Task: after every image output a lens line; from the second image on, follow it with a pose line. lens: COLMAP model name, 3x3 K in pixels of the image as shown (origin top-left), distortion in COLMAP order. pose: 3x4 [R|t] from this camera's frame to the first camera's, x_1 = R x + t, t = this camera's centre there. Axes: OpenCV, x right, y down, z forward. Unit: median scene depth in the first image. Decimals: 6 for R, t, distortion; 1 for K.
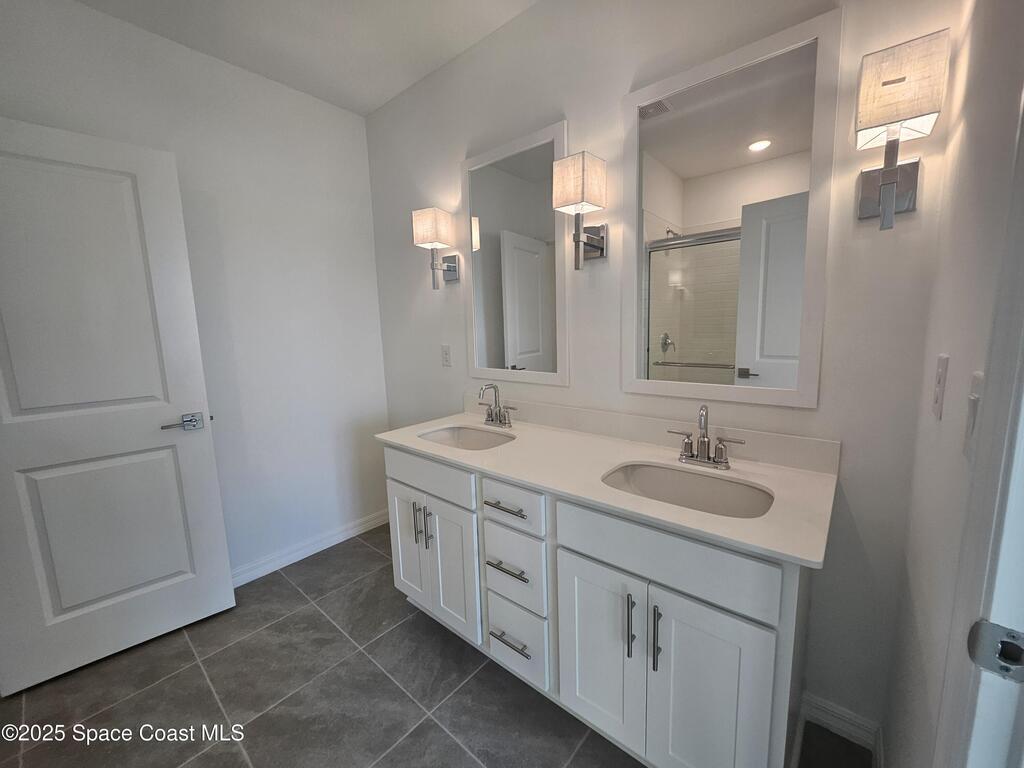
lens RADIAL K [[403.6, 0, 517.8], [0, 403.6, 384.5], [0, 0, 1]] dist [-0.003457, -0.001367]
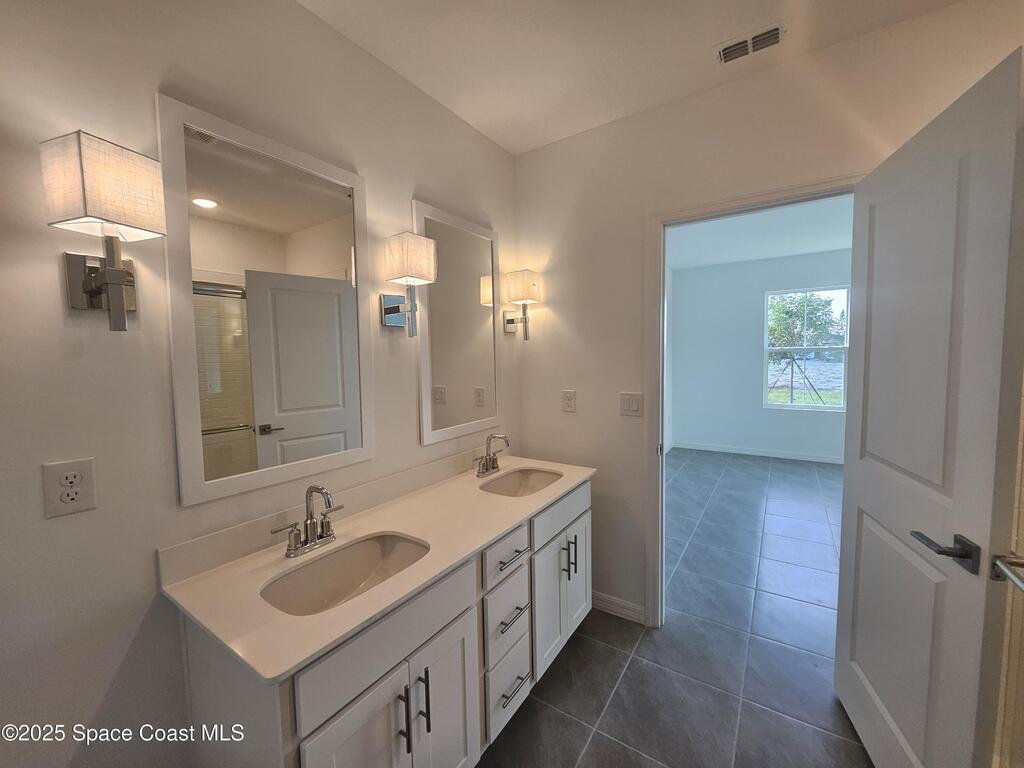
lens RADIAL K [[403.6, 0, 517.1], [0, 403.6, 380.3], [0, 0, 1]] dist [-0.003457, -0.001367]
pose [[-0.125435, -0.038516, 0.991354, -0.772388], [0.159806, 0.985413, 0.058505, -0.164845], [-0.979147, 0.165763, -0.117450, 0.732946]]
